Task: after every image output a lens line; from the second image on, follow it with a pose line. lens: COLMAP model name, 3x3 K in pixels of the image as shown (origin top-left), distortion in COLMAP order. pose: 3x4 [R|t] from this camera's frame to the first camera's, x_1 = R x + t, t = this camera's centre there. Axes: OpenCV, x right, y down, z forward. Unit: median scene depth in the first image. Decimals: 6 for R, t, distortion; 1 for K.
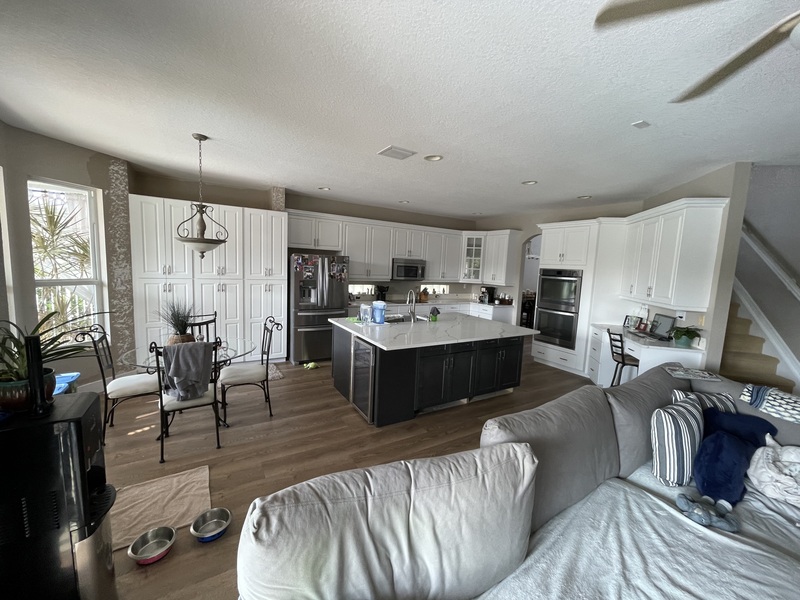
lens RADIAL K [[323.4, 0, 400.0], [0, 323.4, 300.0], [0, 0, 1]] dist [-0.002043, -0.000534]
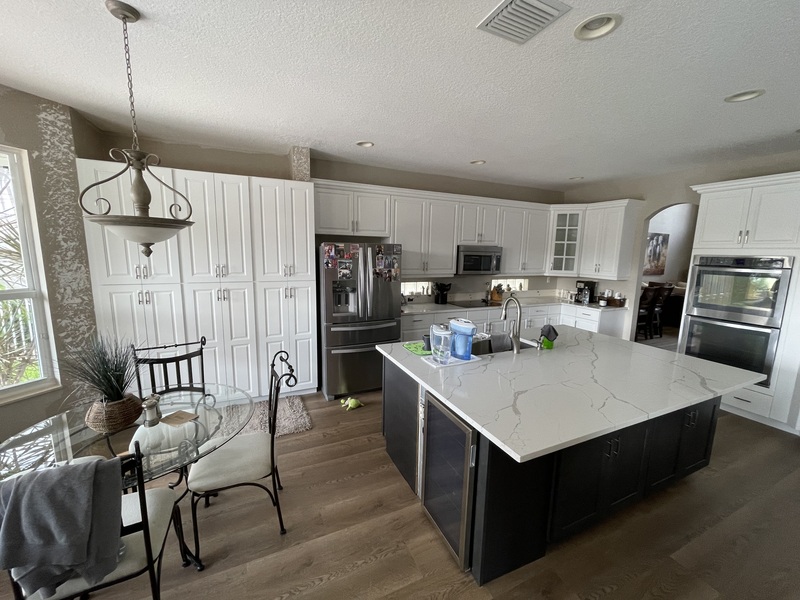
lens RADIAL K [[323.4, 0, 400.0], [0, 323.4, 300.0], [0, 0, 1]] dist [-0.002043, -0.000534]
pose [[0.993171, -0.007740, -0.116407, -0.085079], [0.012239, 0.999204, 0.037977, -0.044258], [0.116021, -0.039143, 0.992475, 0.321850]]
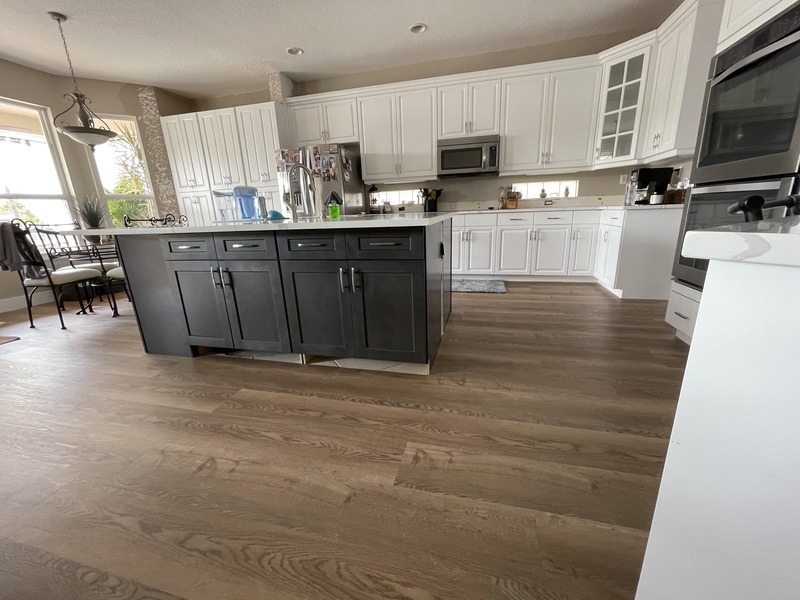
lens RADIAL K [[321.8, 0, 400.0], [0, 321.8, 300.0], [0, 0, 1]] dist [-0.001216, -0.000254]
pose [[0.696518, 0.121251, -0.707221, 0.519027], [-0.007356, 0.986774, 0.161936, 0.100002], [0.717502, -0.107589, 0.688197, 0.588629]]
